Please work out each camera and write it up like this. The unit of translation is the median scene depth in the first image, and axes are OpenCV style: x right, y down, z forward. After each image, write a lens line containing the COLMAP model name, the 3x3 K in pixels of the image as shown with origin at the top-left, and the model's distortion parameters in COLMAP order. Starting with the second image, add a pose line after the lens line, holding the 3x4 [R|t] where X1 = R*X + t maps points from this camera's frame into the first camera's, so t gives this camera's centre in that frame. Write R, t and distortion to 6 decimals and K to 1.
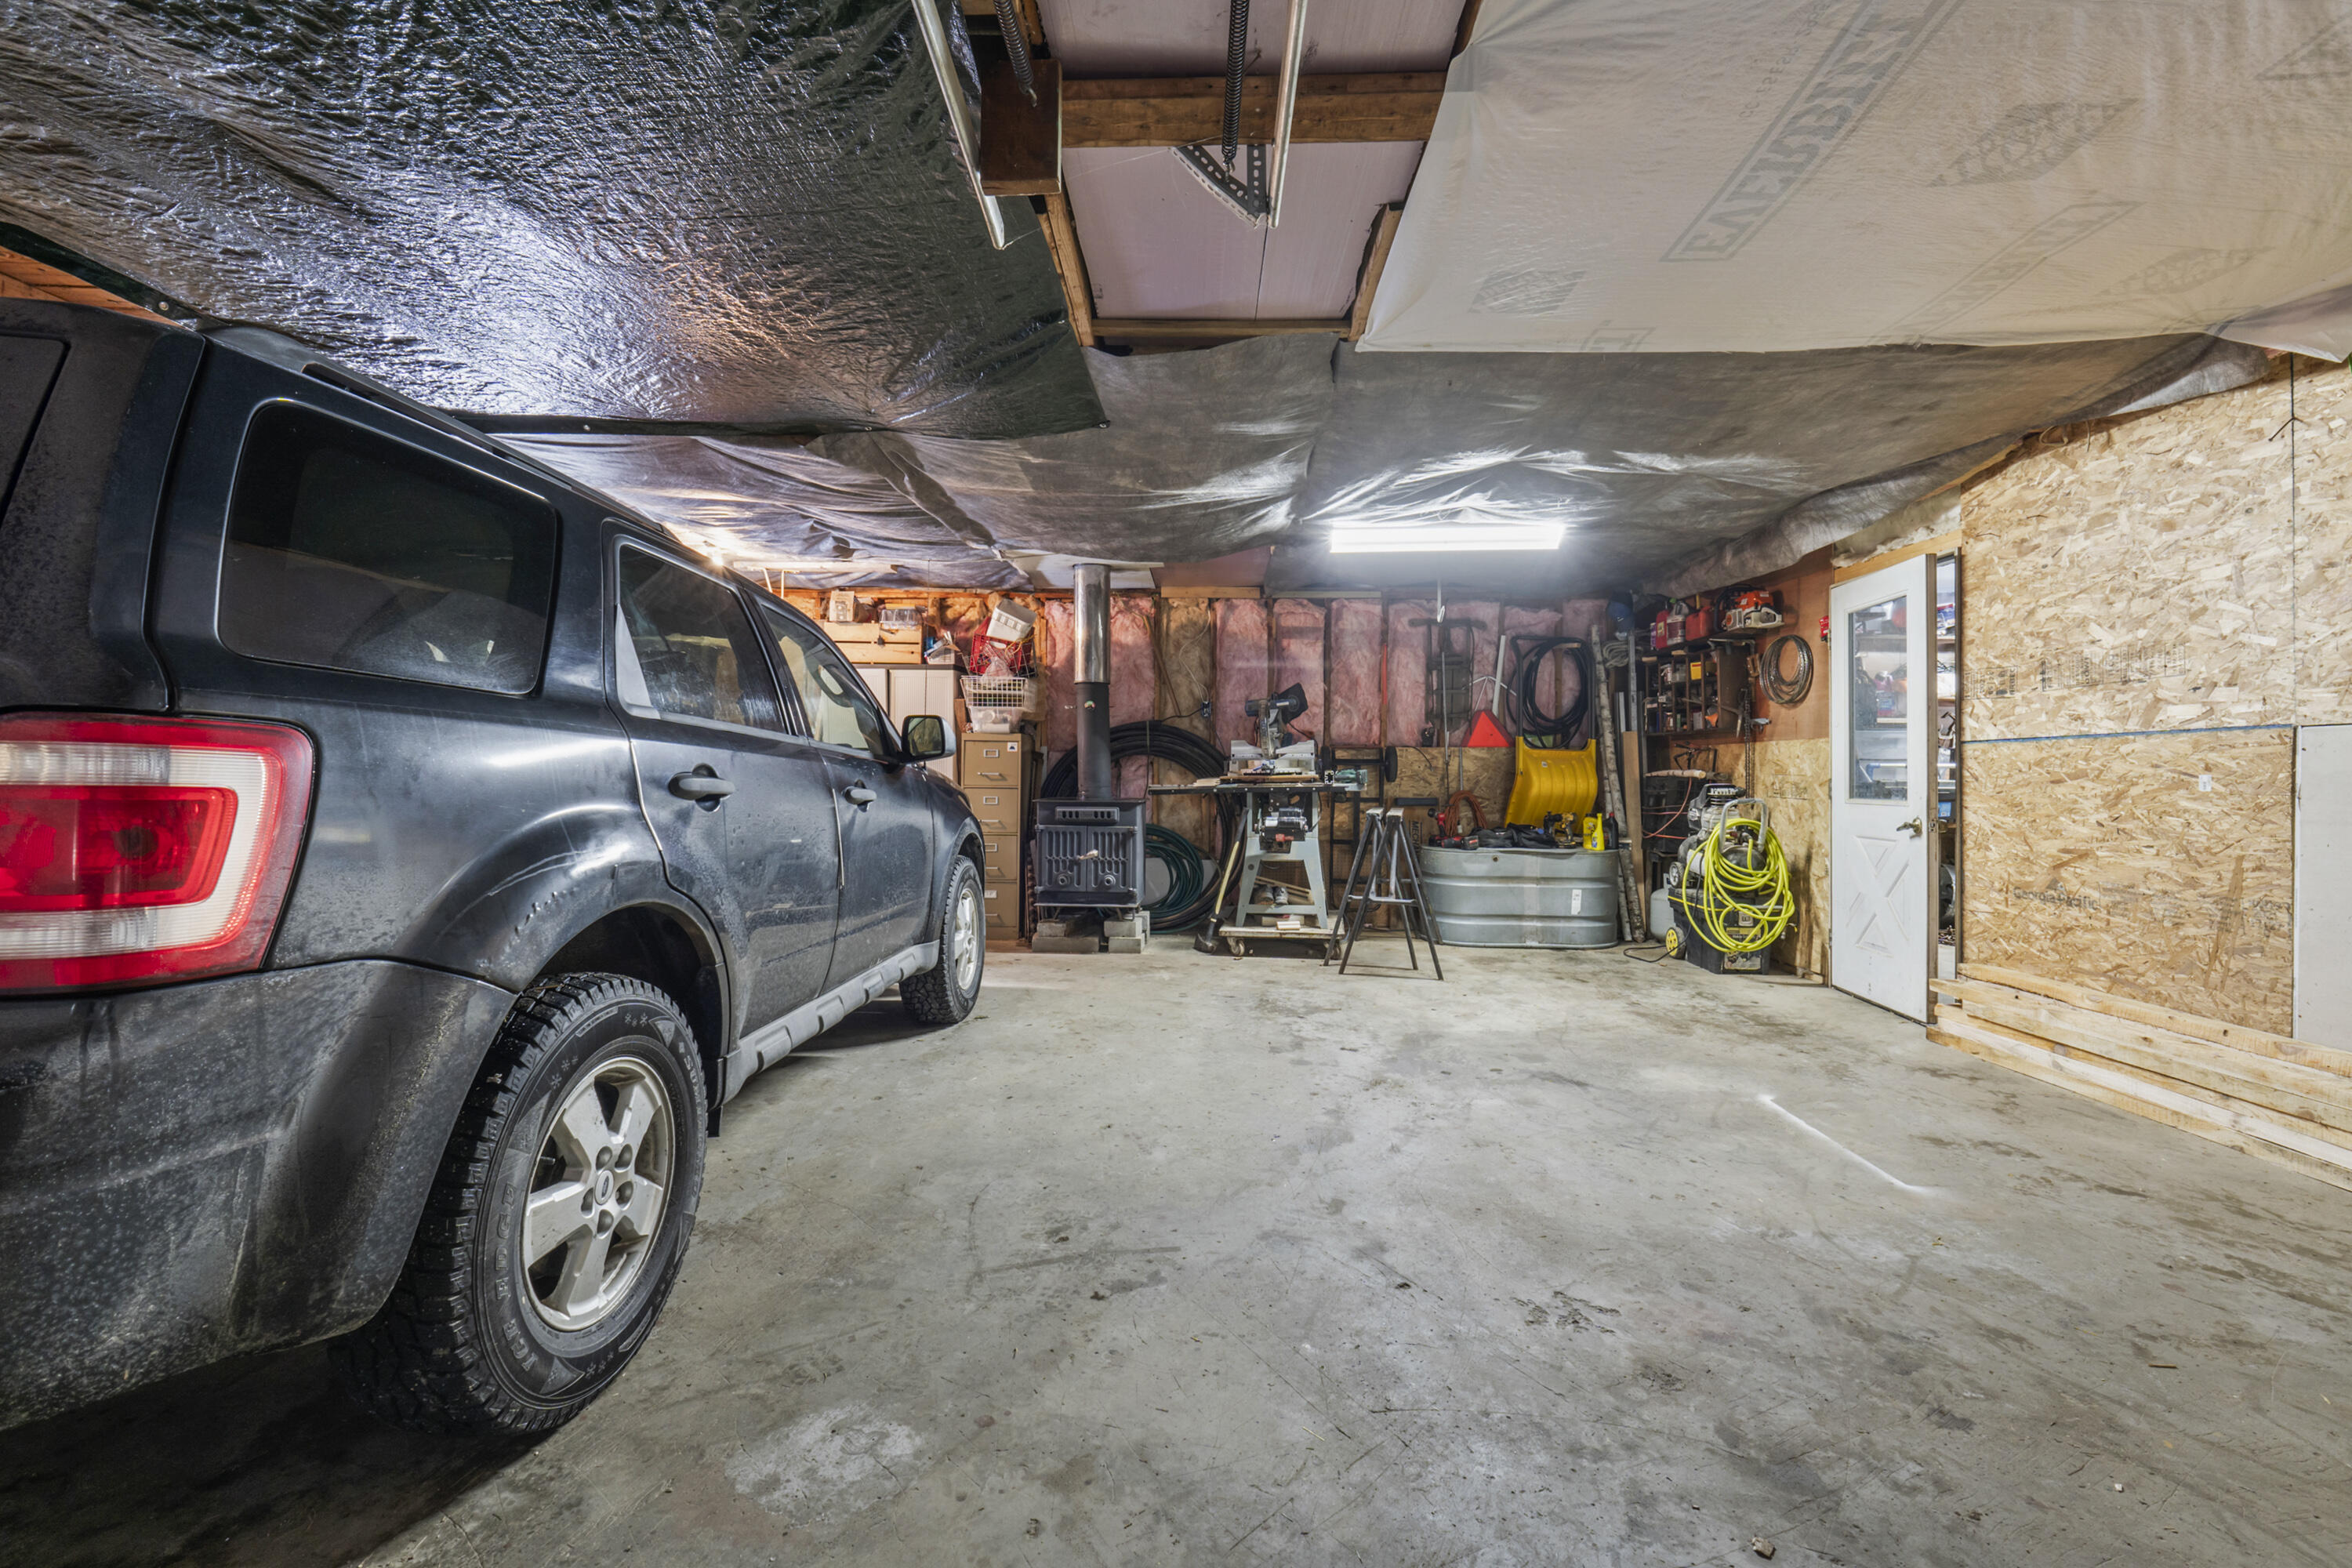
lens RADIAL K [[1005.7, 0, 1169.7], [0, 1005.7, 771.9], [0, 0, 1]] dist [-0.001818, -0.000103]
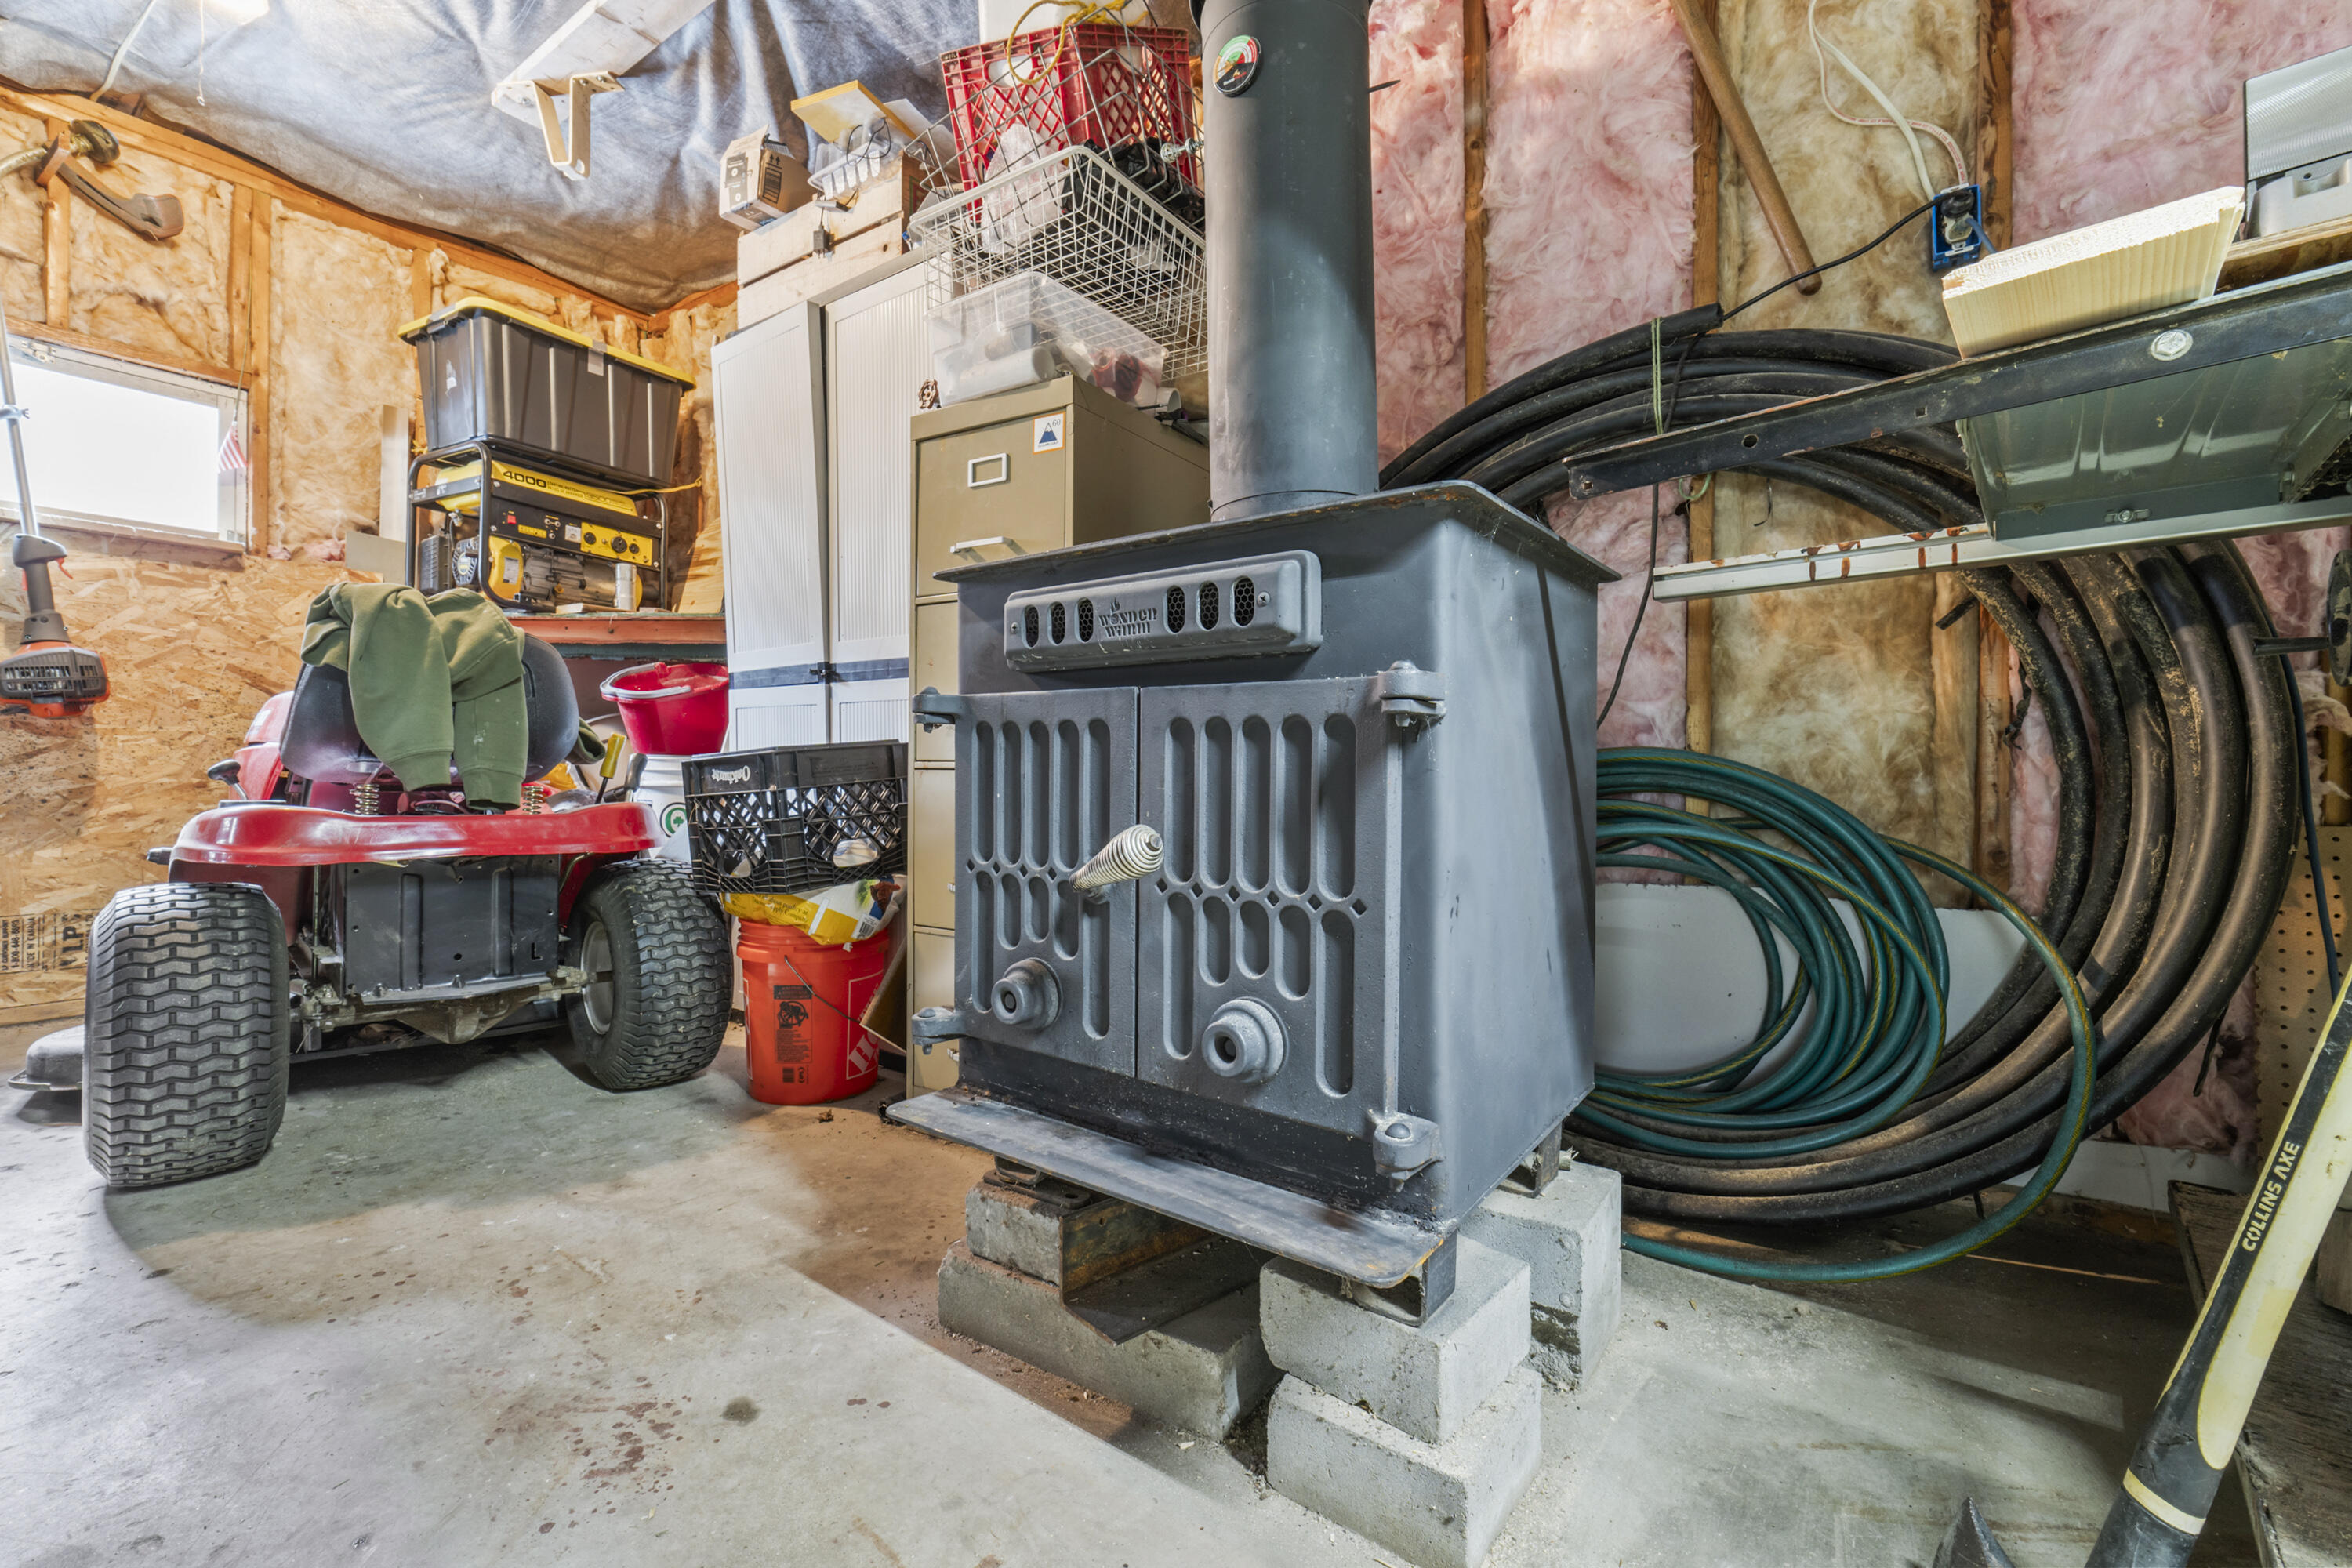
lens RADIAL K [[1005.7, 0, 1169.7], [0, 1005.7, 771.9], [0, 0, 1]] dist [-0.001818, -0.000103]
pose [[0.840834, -0.002876, -0.541286, 0.011899], [0.003508, 0.999994, 0.000136, 0.068093], [0.541282, -0.002013, 0.840839, 0.863902]]
